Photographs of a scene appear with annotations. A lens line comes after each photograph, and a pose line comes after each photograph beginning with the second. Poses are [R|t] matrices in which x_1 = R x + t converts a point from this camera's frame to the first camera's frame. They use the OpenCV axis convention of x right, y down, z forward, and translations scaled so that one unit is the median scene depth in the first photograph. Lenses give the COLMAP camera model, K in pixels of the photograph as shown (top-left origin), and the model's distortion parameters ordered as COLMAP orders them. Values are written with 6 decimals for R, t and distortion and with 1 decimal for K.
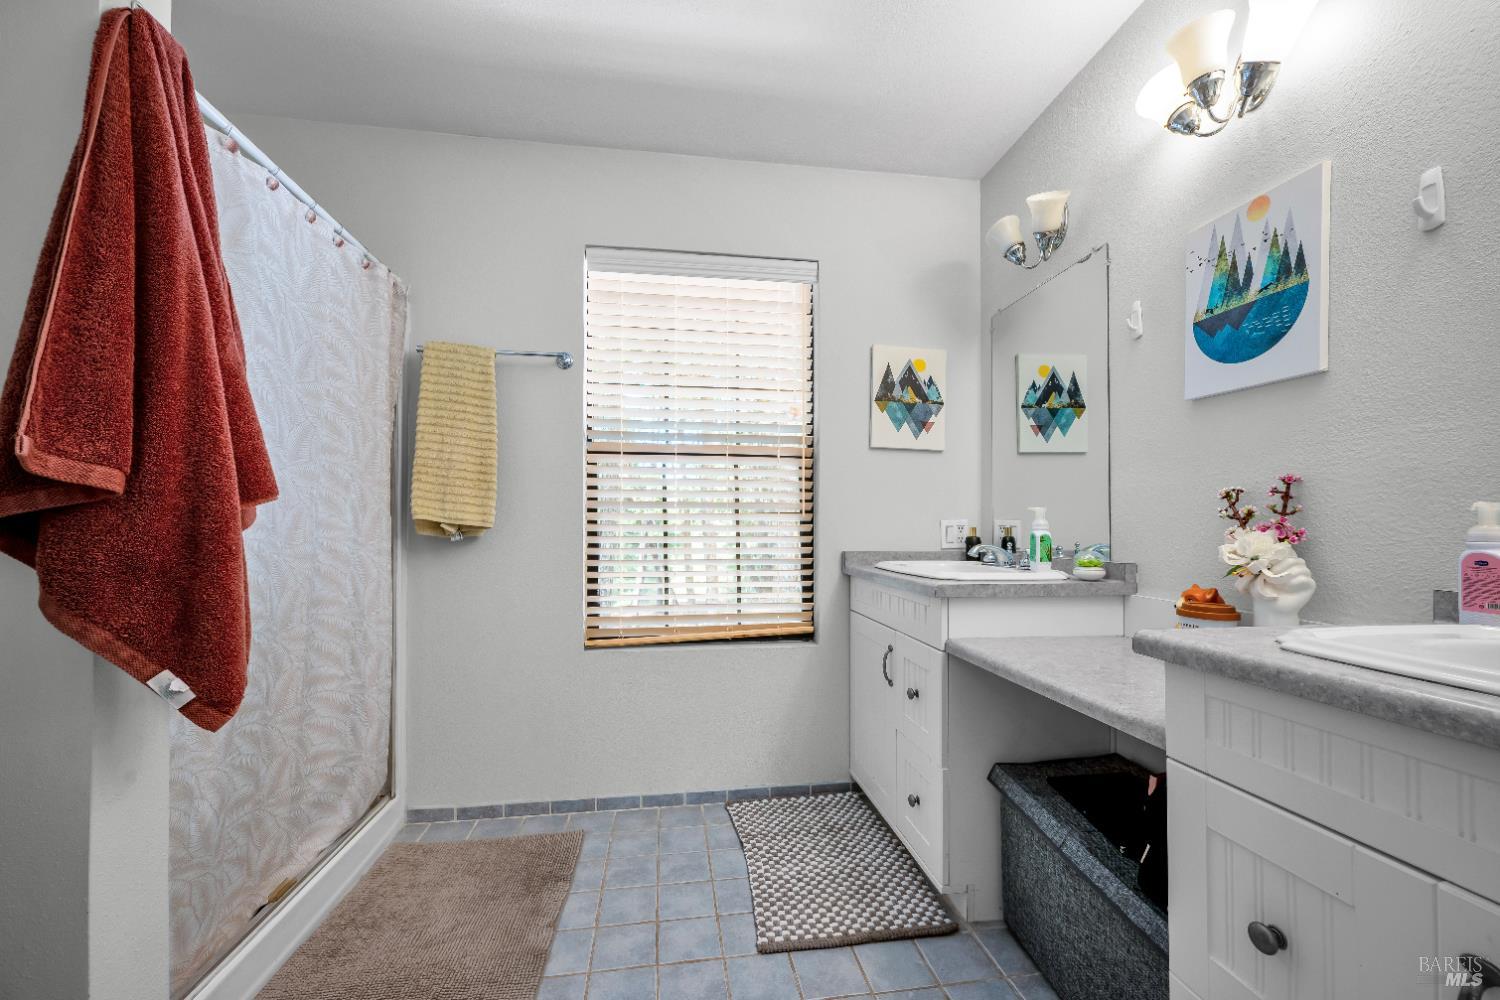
lens RADIAL K [[612.6, 0, 751.3], [0, 612.6, 521.5], [0, 0, 1]] dist [0.000842, 0.000044]
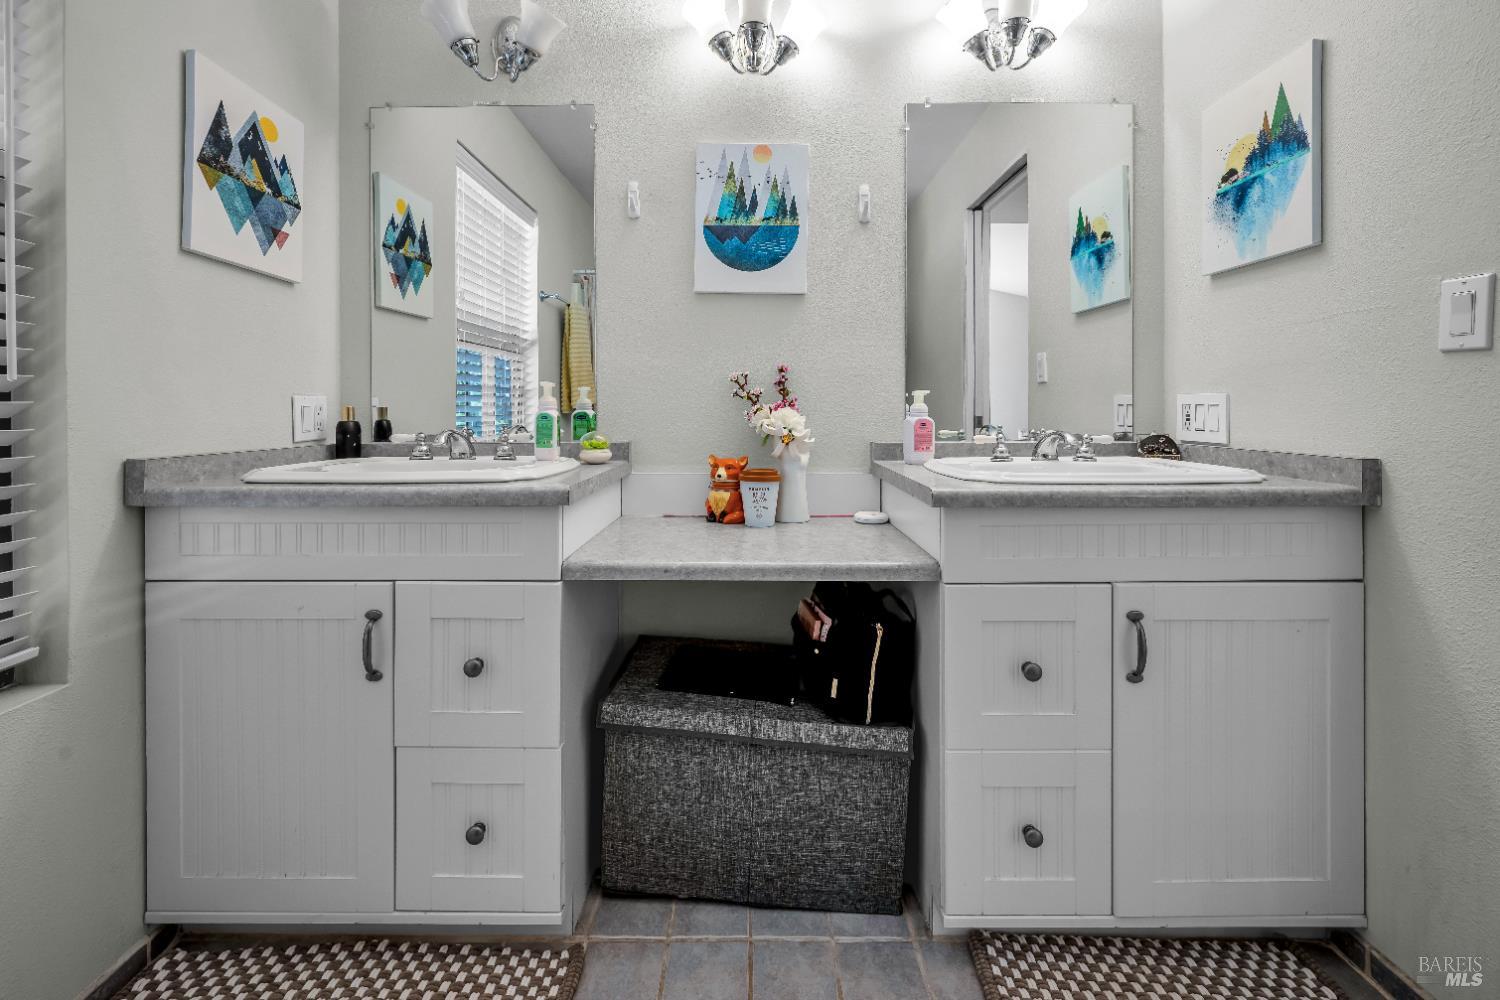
lens RADIAL K [[614.4, 0, 750.2], [0, 614.4, 407.6], [0, 0, 1]] dist [-0.001496, 0.000065]
pose [[0.147837, -0.000756, 0.989011, -0.274661], [-0.006319, 0.999979, 0.001709, 0.007198], [-0.988992, -0.006502, 0.147829, 0.530547]]
